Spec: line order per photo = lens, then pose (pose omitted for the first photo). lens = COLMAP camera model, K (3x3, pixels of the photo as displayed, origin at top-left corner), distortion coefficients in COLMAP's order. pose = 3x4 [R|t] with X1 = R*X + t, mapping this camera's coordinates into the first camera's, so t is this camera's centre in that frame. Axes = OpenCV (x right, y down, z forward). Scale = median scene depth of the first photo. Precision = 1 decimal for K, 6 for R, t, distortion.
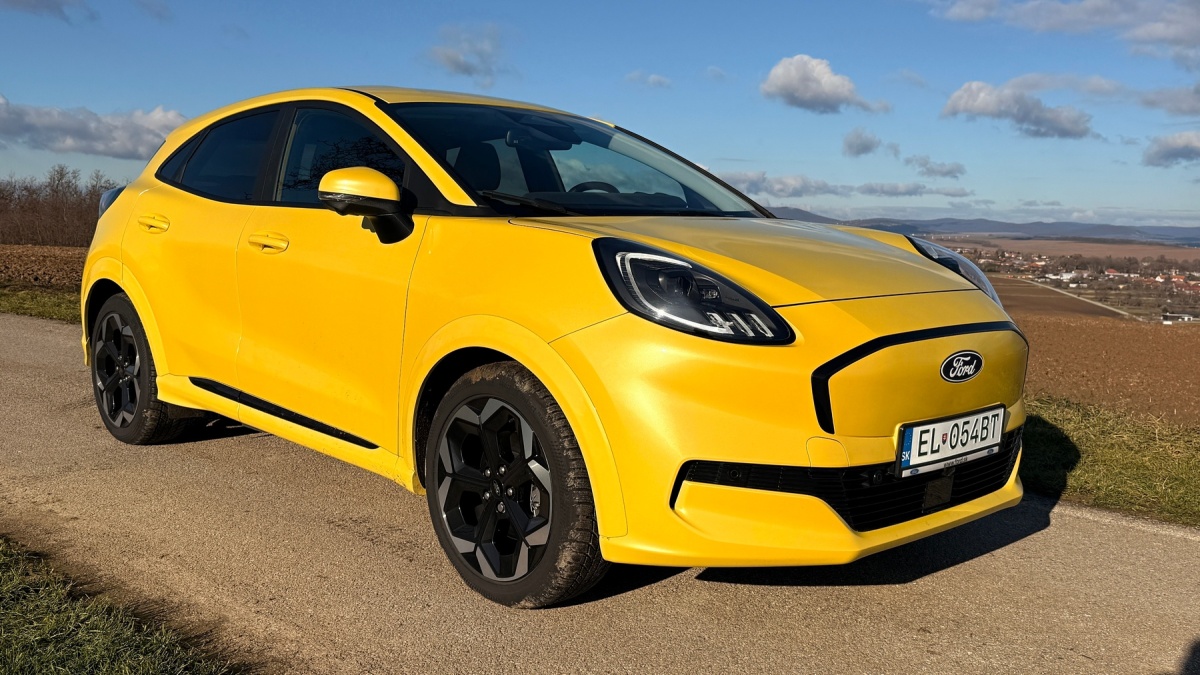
lens RADIAL K [[1155.2, 0, 588.1], [0, 1155.2, 344.4], [0, 0, 1]] dist [0.069260, 0.000000]
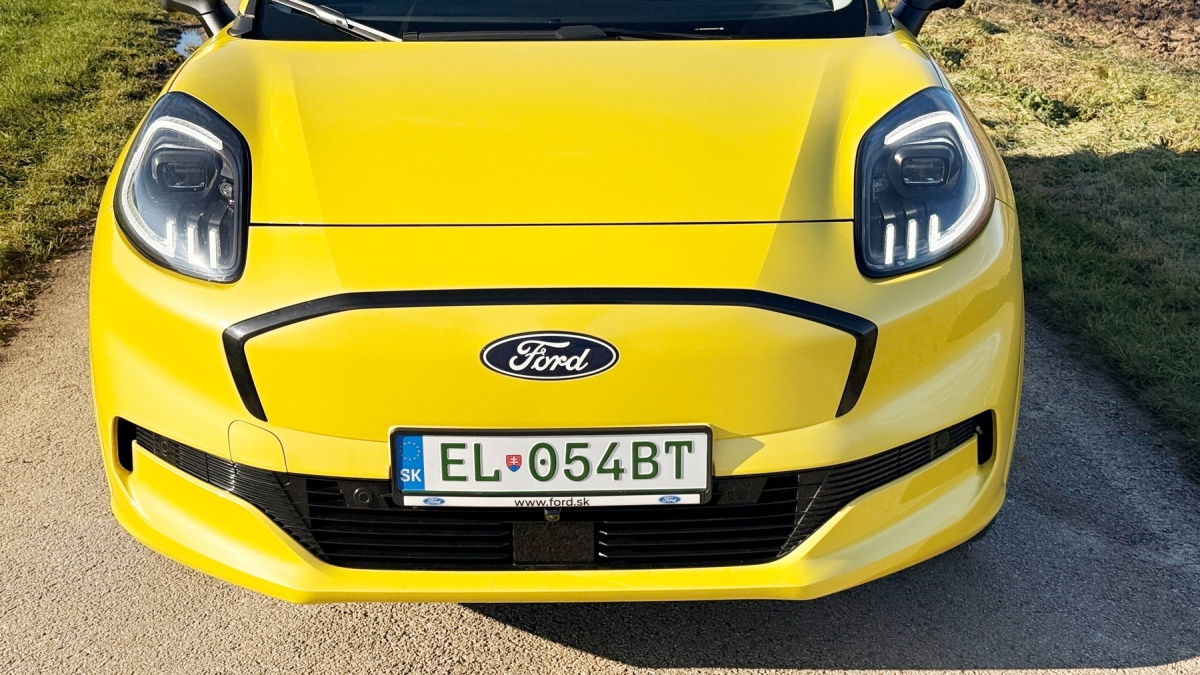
lens RADIAL K [[1697.9, 0, 608.0], [0, 1697.9, 342.7], [0, 0, 1]] dist [0.173904, 0.000000]
pose [[0.719451, 0.185527, -0.669305, 0.908647], [-0.059490, 0.976582, 0.206756, -0.168769], [0.691991, -0.108934, 0.713640, 0.368857]]
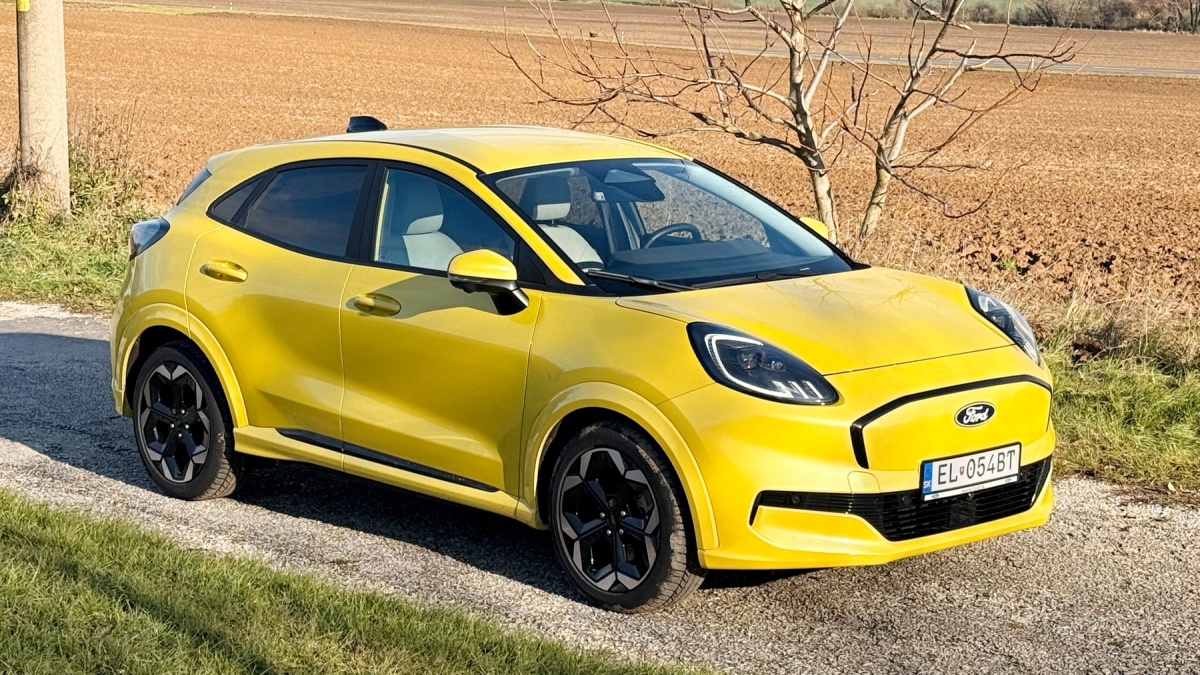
lens RADIAL K [[2739.6, 0, 603.3], [0, 2739.6, 336.3], [0, 0, 1]] dist [-0.029244, 0.000000]
pose [[0.999759, -0.021886, 0.001741, -0.089129], [0.021847, 0.999571, 0.019513, -0.130322], [-0.002167, -0.019470, 0.999808, -1.947744]]
